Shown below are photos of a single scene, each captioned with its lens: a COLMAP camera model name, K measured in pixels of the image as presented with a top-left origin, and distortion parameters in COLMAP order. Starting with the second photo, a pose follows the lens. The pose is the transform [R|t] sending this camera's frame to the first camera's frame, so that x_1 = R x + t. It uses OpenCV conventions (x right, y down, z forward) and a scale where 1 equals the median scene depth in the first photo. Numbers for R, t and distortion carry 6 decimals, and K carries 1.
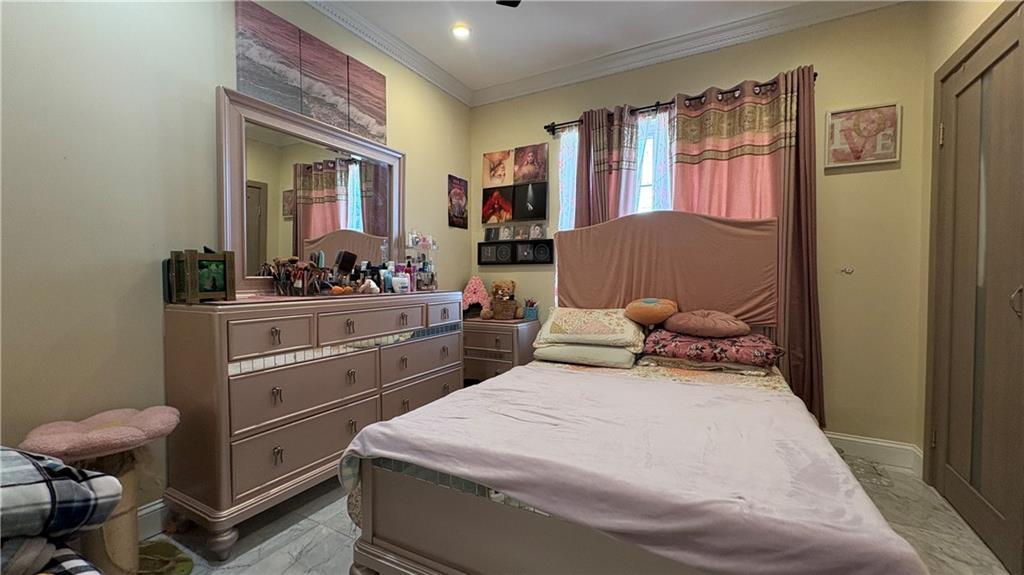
lens RADIAL K [[408.1, 0, 512.7], [0, 408.1, 284.6], [0, 0, 1]] dist [0.002547, 0.000136]
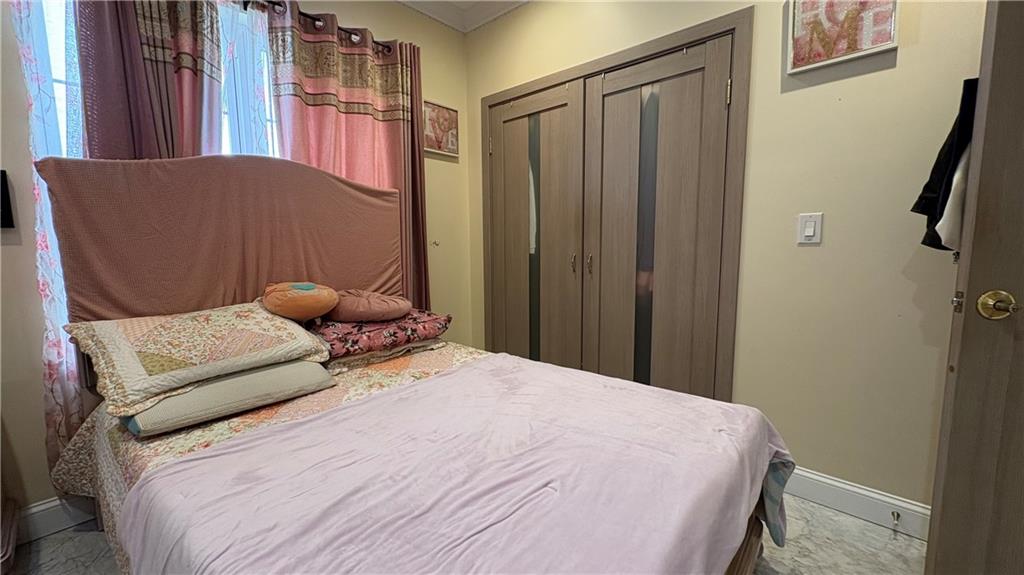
lens RADIAL K [[408.1, 0, 513.0], [0, 408.1, 286.2], [0, 0, 1]] dist [0.002547, 0.000136]
pose [[0.232240, -0.108076, 0.966635, -0.290478], [0.027616, 0.994140, 0.104517, -0.027023], [-0.972266, 0.002421, 0.233864, 0.509192]]
